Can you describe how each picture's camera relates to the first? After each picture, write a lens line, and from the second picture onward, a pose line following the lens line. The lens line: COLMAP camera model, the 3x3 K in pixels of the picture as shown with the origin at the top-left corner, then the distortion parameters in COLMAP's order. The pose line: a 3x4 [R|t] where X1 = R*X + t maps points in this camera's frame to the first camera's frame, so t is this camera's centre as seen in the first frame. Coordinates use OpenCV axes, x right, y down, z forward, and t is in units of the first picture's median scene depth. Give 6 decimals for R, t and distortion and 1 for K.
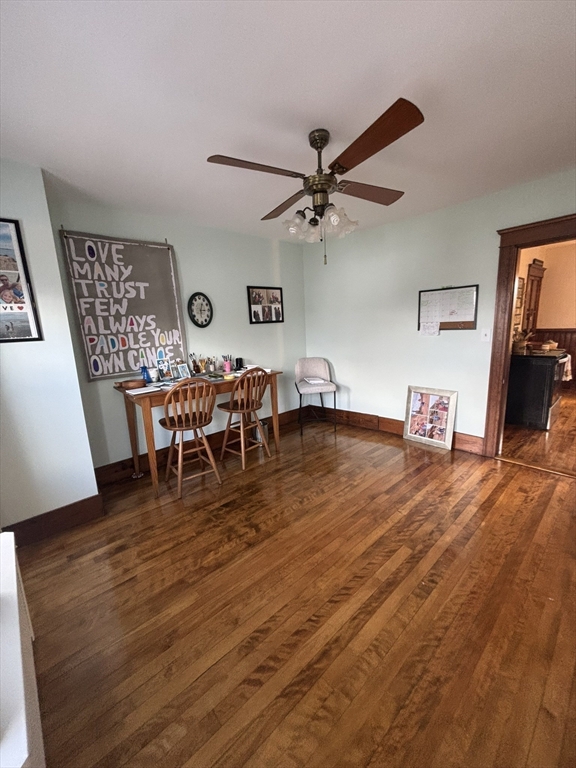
lens RADIAL K [[307.9, 0, 292.3], [0, 307.9, 383.0], [0, 0, 1]] dist [-0.002467, -0.000358]
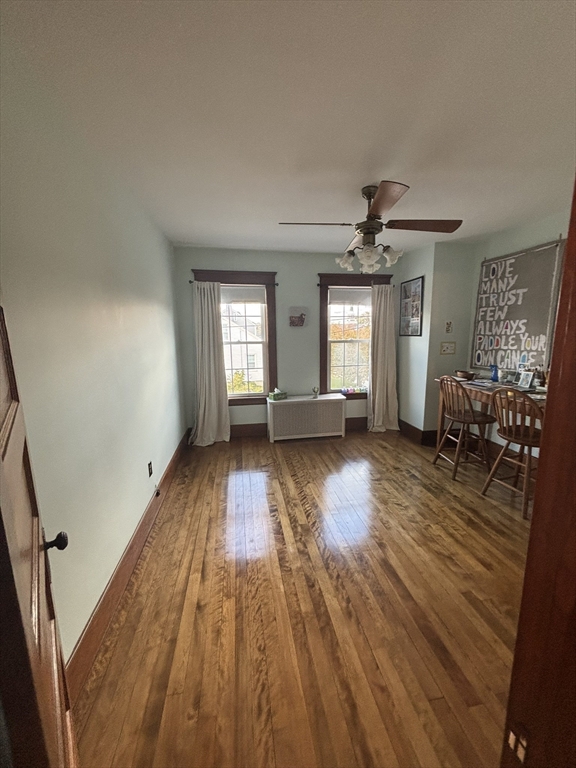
lens RADIAL K [[307.9, 0, 292.3], [0, 307.9, 383.0], [0, 0, 1]] dist [-0.002467, -0.000358]
pose [[-0.532324, 0.194376, -0.823923, 0.903657], [-0.124935, 0.944585, 0.303561, -0.253282], [0.837271, 0.264530, -0.478541, 0.968429]]
